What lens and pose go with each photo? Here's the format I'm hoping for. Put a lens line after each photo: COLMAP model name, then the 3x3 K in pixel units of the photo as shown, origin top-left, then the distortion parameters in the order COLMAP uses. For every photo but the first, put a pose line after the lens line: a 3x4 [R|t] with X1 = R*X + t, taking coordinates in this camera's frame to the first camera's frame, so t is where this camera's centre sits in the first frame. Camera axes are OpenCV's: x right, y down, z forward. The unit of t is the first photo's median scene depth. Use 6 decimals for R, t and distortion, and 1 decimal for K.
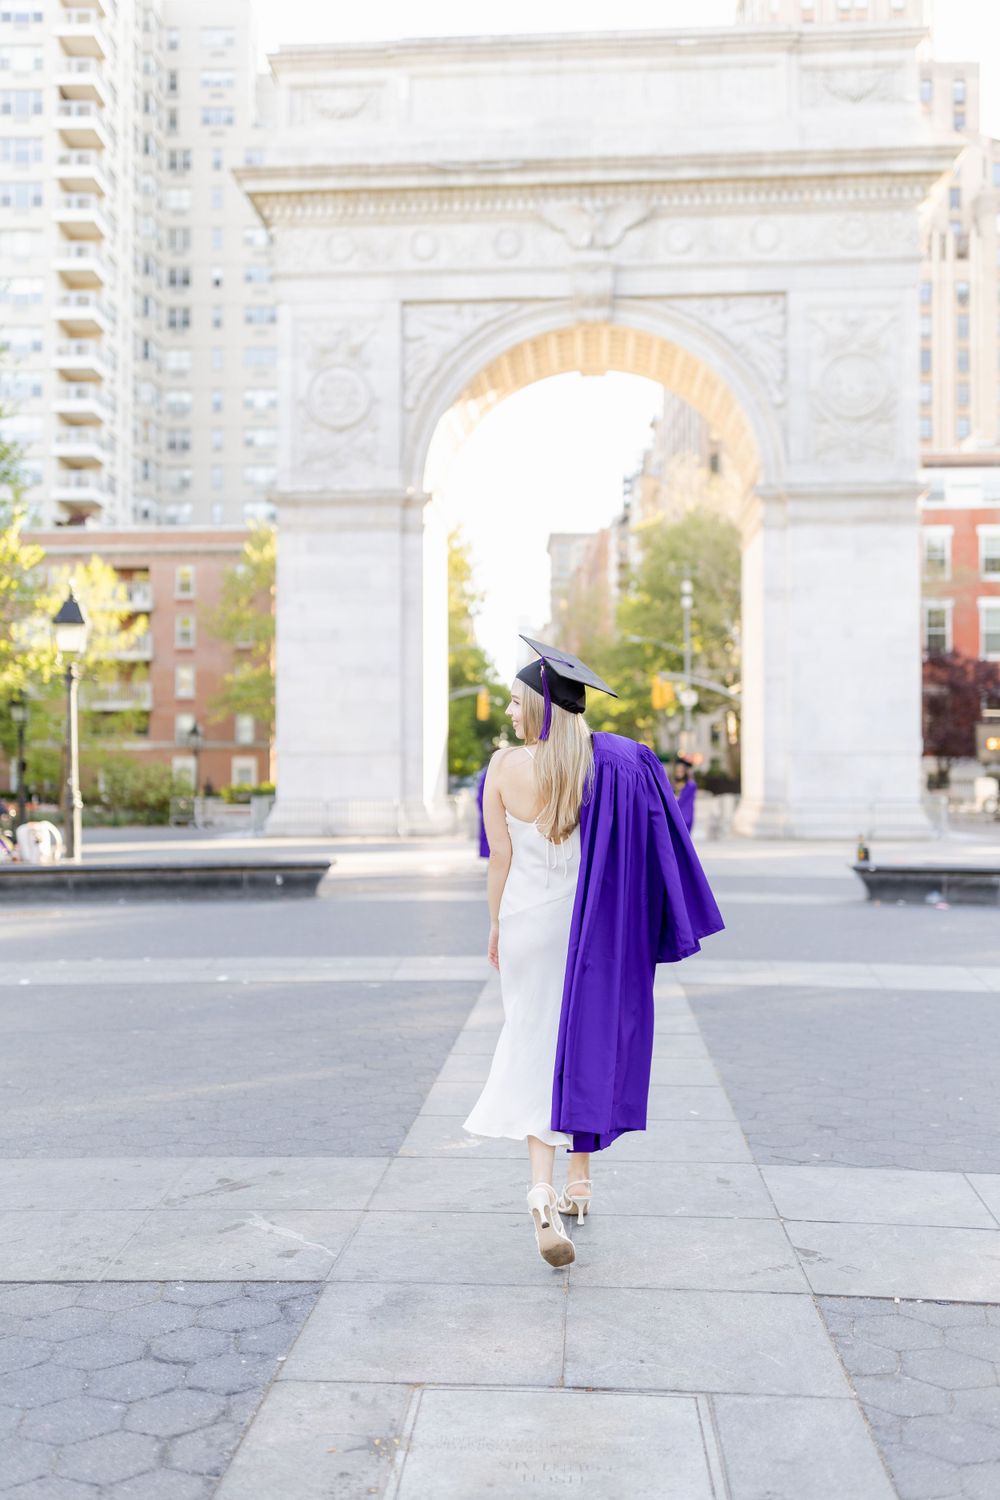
lens RADIAL K [[1441.4, 0, 489.3], [0, 1441.4, 753.7], [0, 0, 1]] dist [-0.011489, 0.000000]
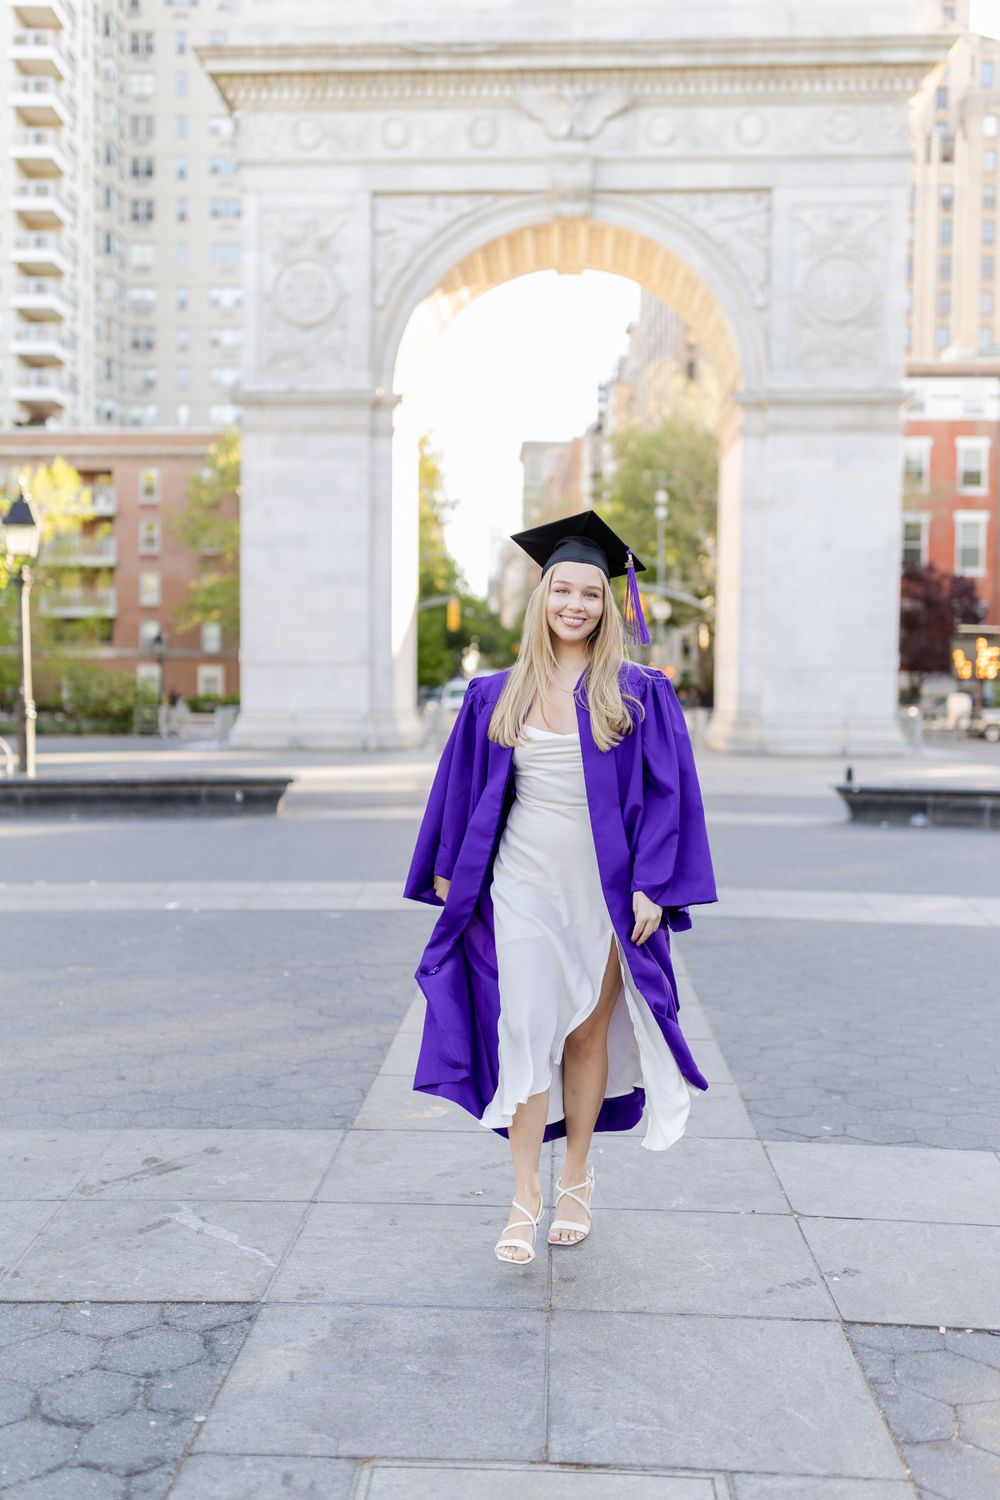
lens RADIAL K [[1441.4, 0, 488.3], [0, 1441.4, 757.7], [0, 0, 1]] dist [-0.011489, 0.000000]
pose [[0.999754, 0.008038, 0.020692, -0.000134], [-0.009355, 0.997884, 0.064341, -0.000422], [-0.020131, -0.064518, 0.997713, 0.017195]]
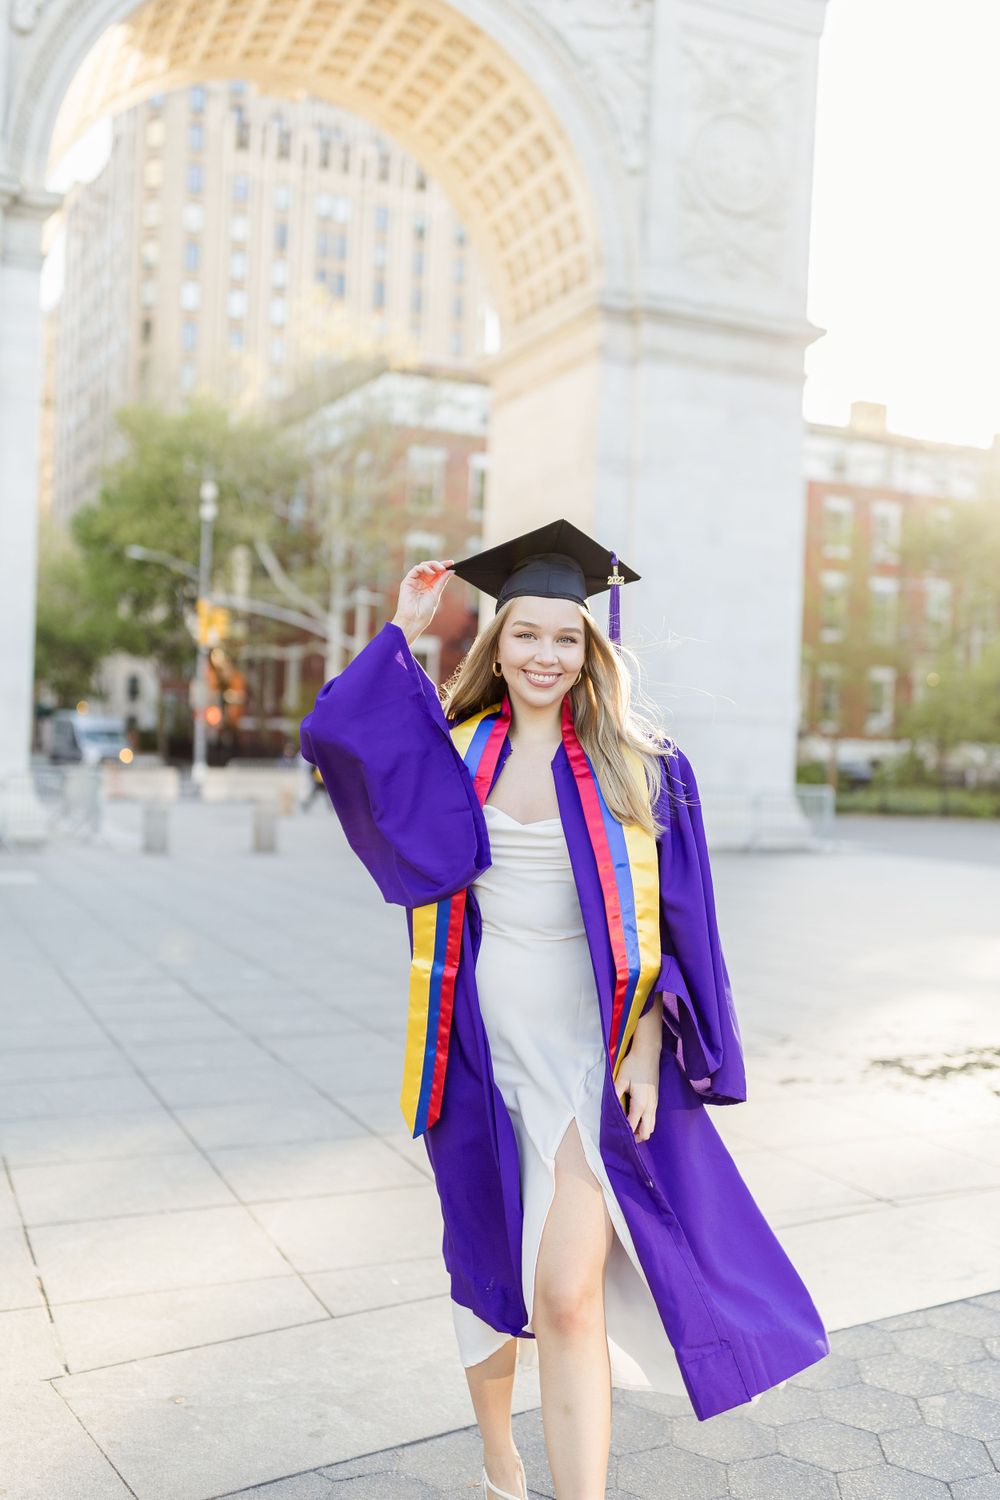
lens RADIAL K [[1441.4, 0, 490.9], [0, 1441.4, 739.0], [0, 0, 1]] dist [-0.011489, 0.000000]
pose [[0.885733, 0.040660, 0.462410, -0.137262], [-0.047140, 0.998885, 0.002463, 0.010946], [-0.461795, -0.023979, 0.886663, 0.449782]]
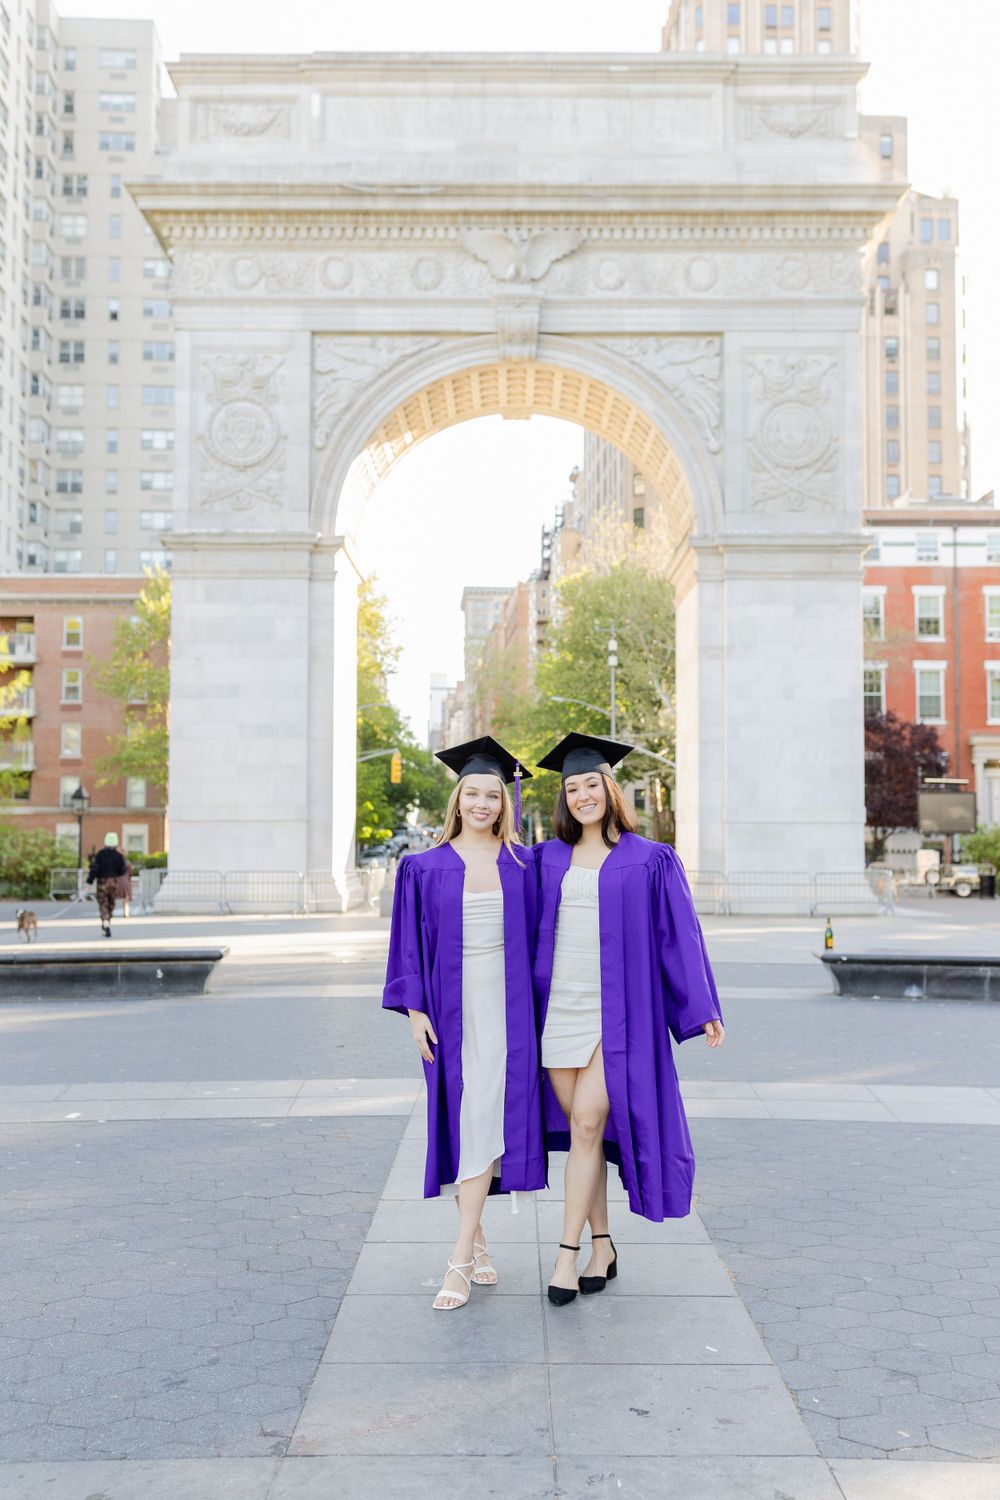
lens RADIAL K [[1509.8, 0, 517.0], [0, 1509.8, 759.1], [0, 0, 1]] dist [-0.008926, 0.000000]
pose [[0.997049, 0.006504, 0.076488, -0.001724], [-0.003448, 0.999193, -0.040011, -0.001676], [-0.076686, 0.039629, 0.996267, 0.035687]]
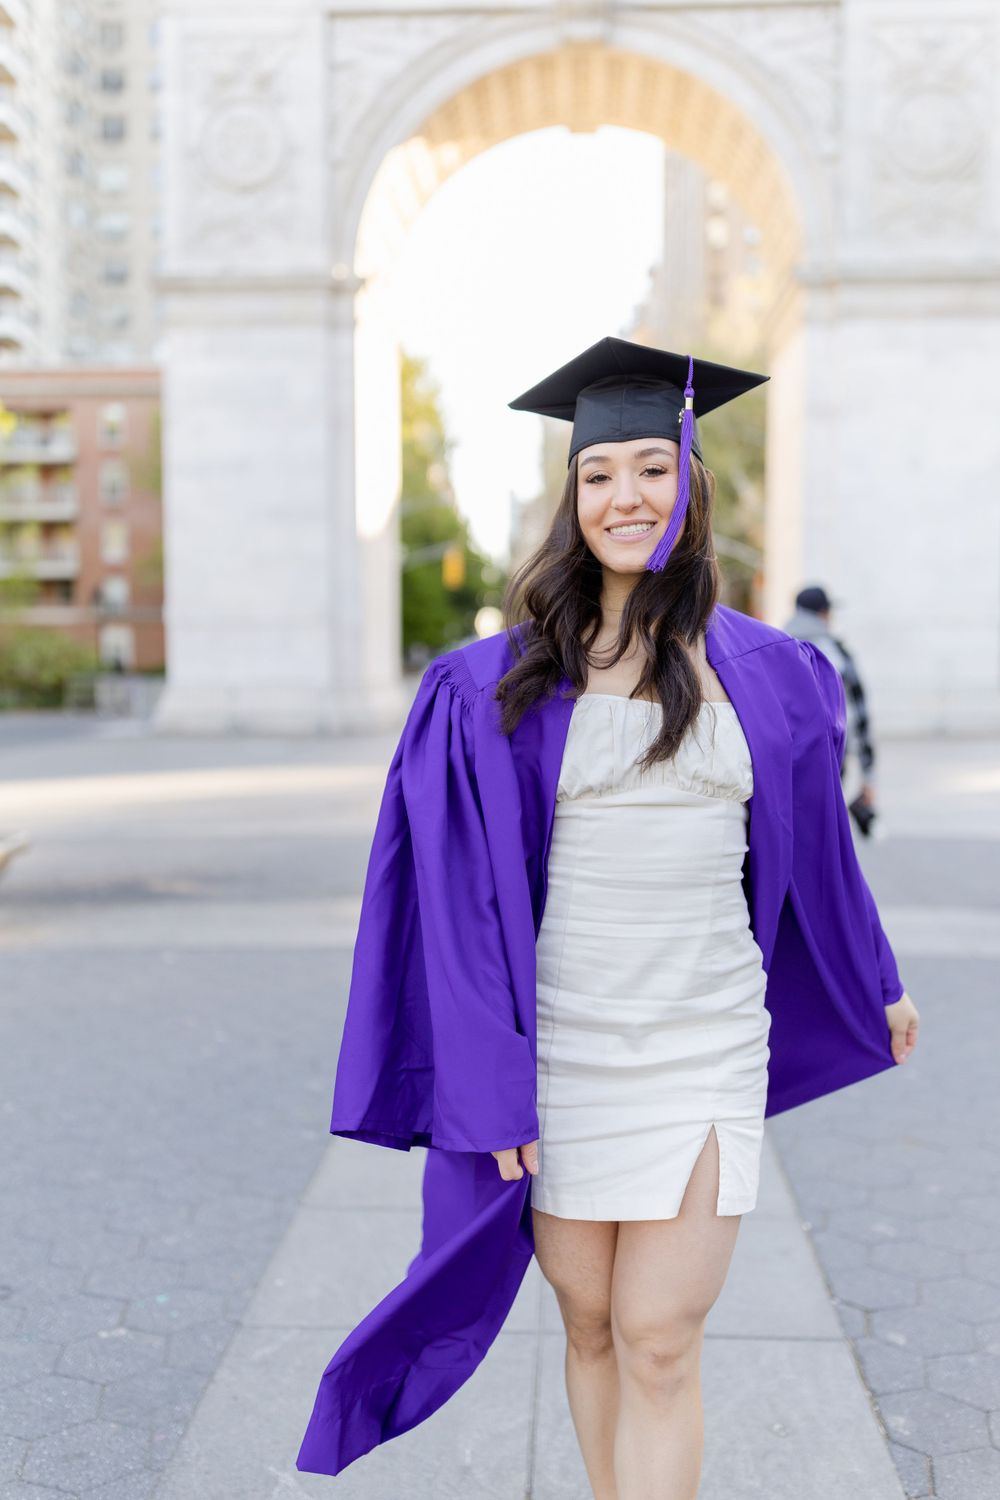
lens RADIAL K [[1441.4, 0, 517.3], [0, 1441.4, 760.9], [0, 0, 1]] dist [-0.011489, 0.000000]
pose [[0.999620, -0.002195, 0.027479, 0.016579], [-0.000350, 0.995735, 0.092256, 0.002160], [-0.027564, -0.092230, 0.995356, 0.223916]]
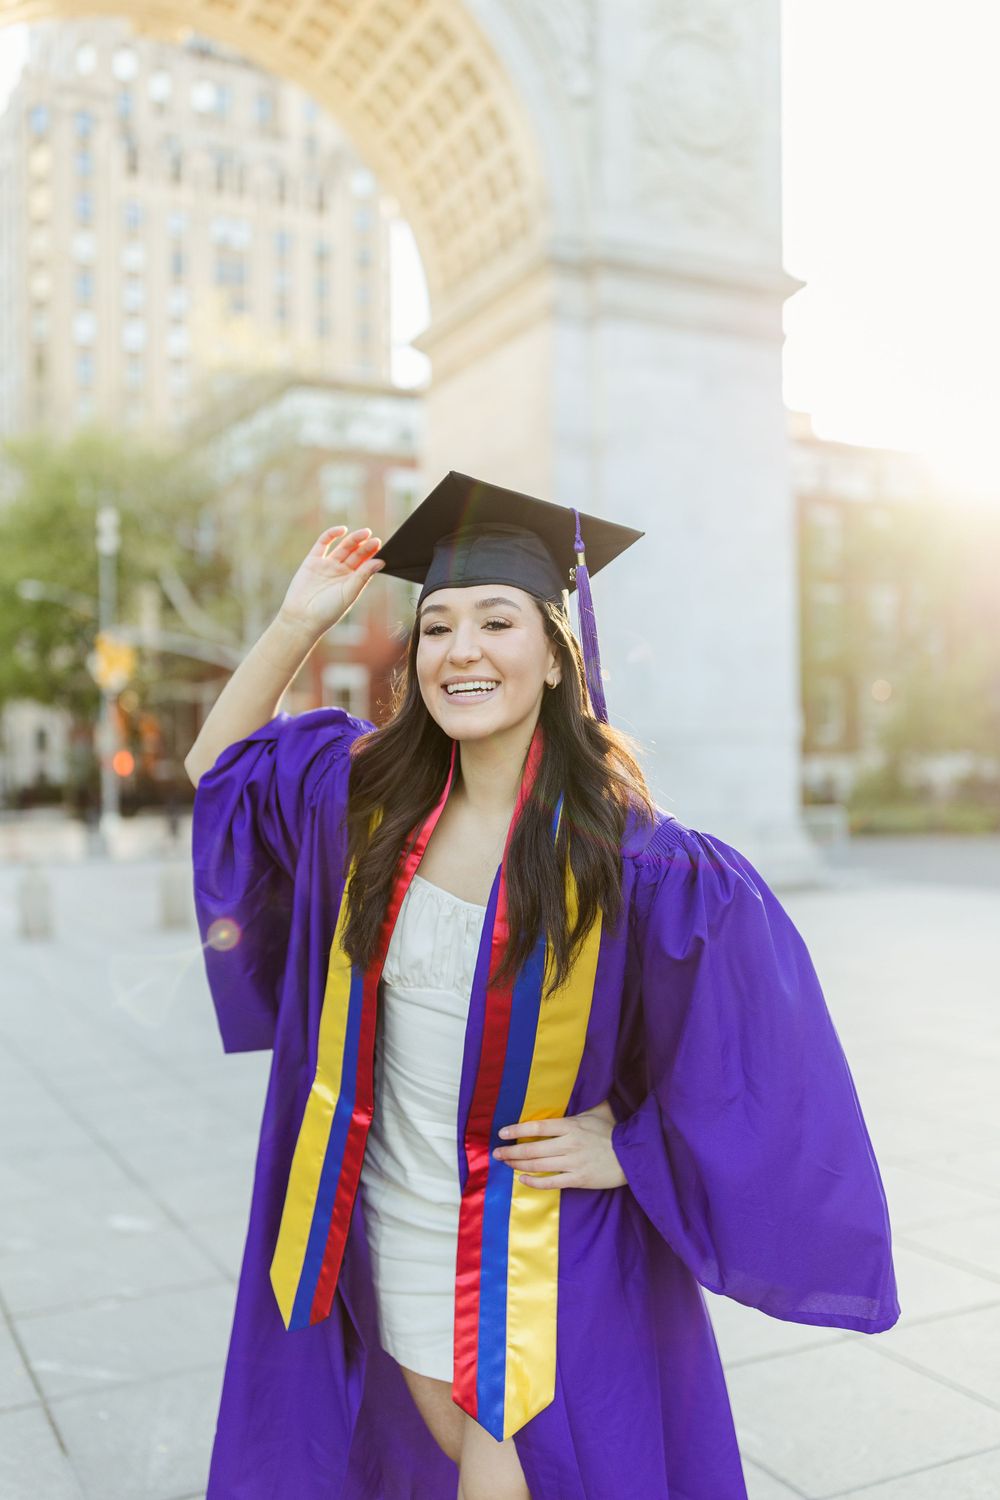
lens RADIAL K [[1441.4, 0, 465.9], [0, 1441.4, 735.6], [0, 0, 1]] dist [-0.011489, 0.000000]
pose [[0.869232, 0.010013, 0.494303, -0.101032], [0.002199, 0.999707, -0.024118, 0.011328], [-0.494400, 0.022051, 0.868955, 0.544217]]
